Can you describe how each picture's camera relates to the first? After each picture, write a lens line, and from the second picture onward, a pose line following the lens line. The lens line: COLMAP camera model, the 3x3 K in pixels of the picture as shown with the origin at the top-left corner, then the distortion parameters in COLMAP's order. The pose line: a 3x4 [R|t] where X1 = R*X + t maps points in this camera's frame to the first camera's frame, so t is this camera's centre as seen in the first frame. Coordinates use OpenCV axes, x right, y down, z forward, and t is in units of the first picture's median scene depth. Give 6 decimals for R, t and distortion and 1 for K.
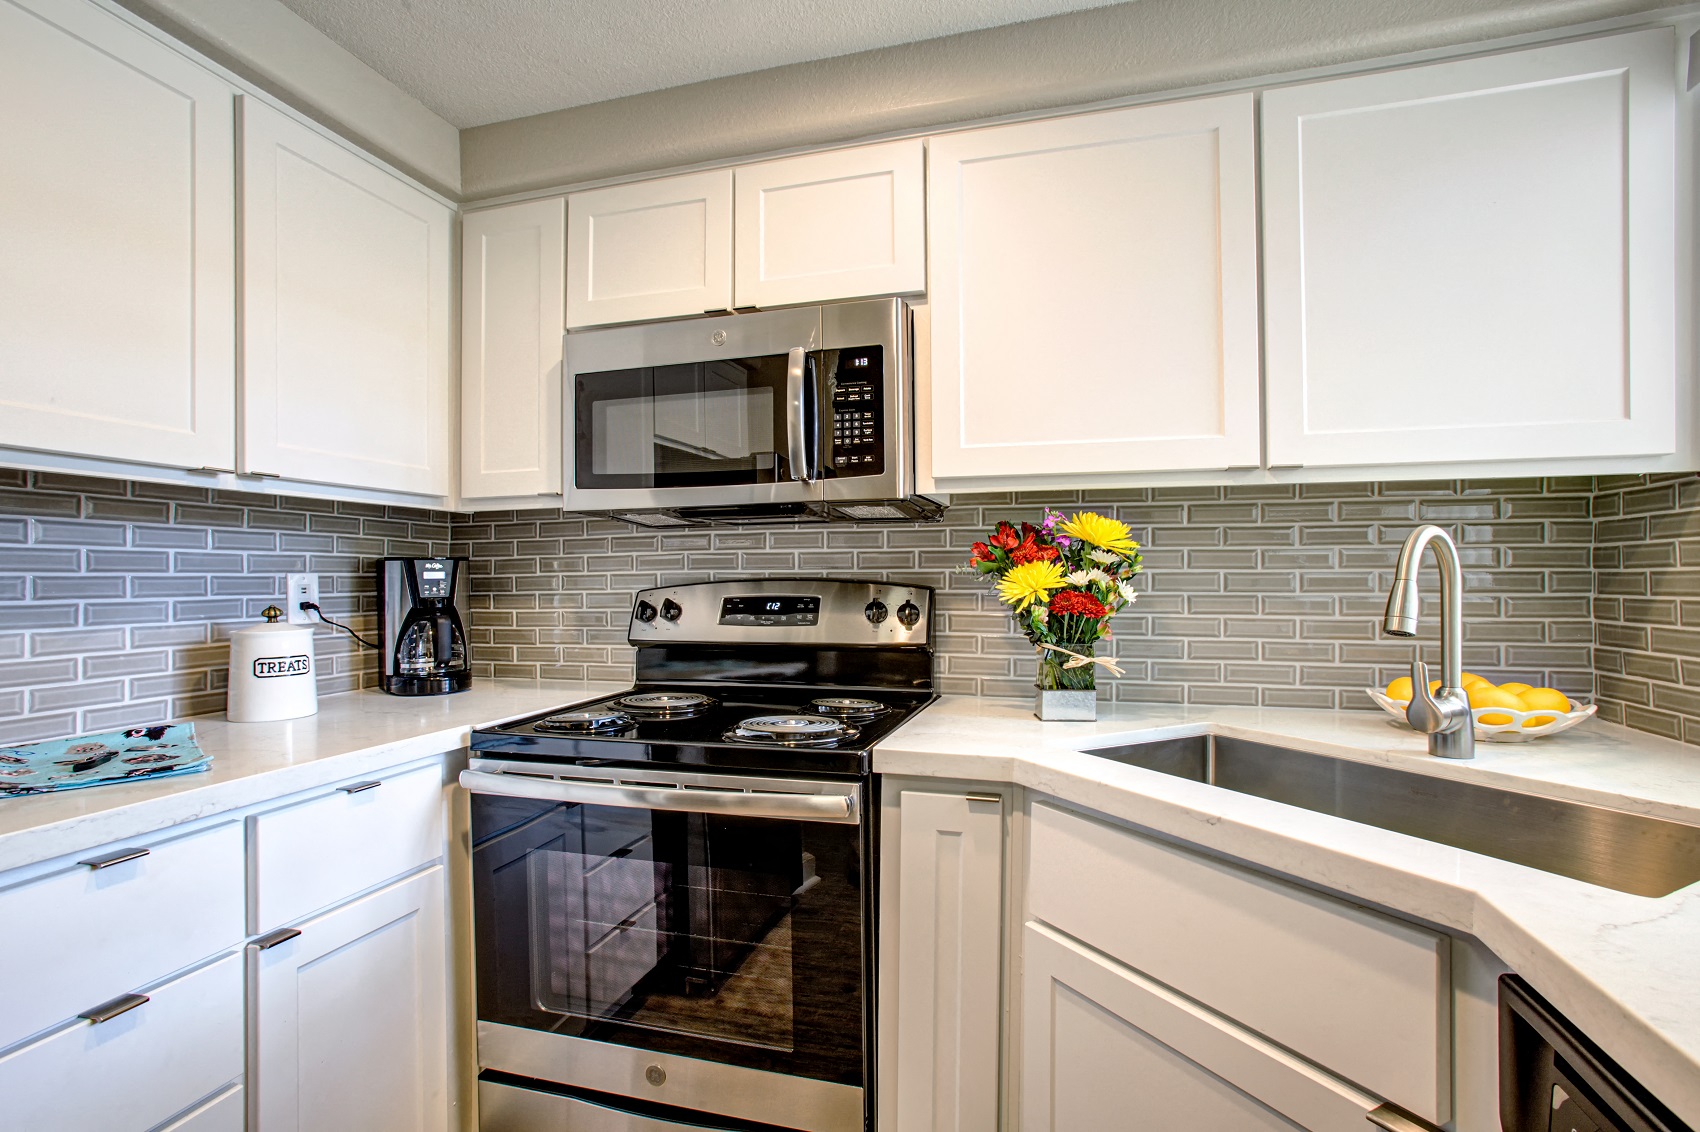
lens RADIAL K [[818.6, 0, 853.5], [0, 818.6, 581.8], [0, 0, 1]] dist [-0.023446, 0.000073]
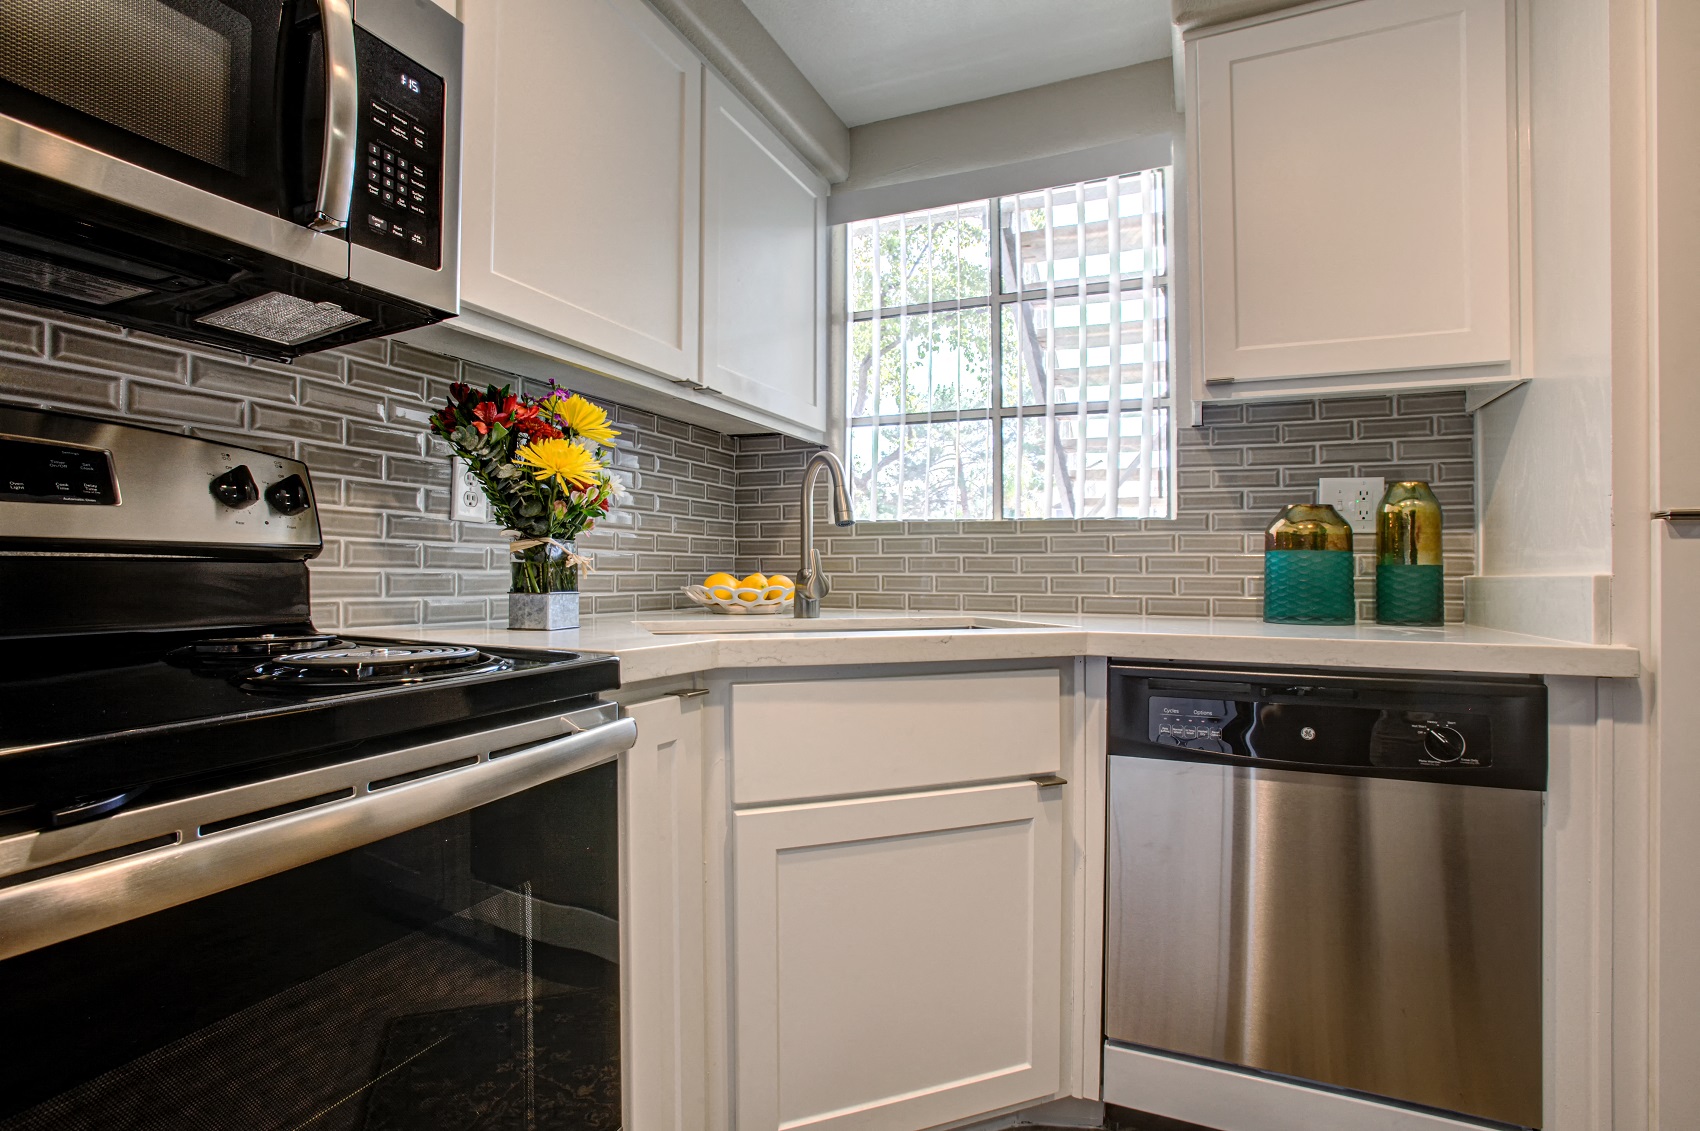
lens RADIAL K [[818.6, 0, 850.7], [0, 818.6, 557.0], [0, 0, 1]] dist [-0.023446, 0.000073]
pose [[0.162041, 0.015840, 0.986657, -0.547204], [-0.003183, 0.999874, -0.015530, 0.107271], [-0.986779, -0.000624, 0.162071, 0.560311]]
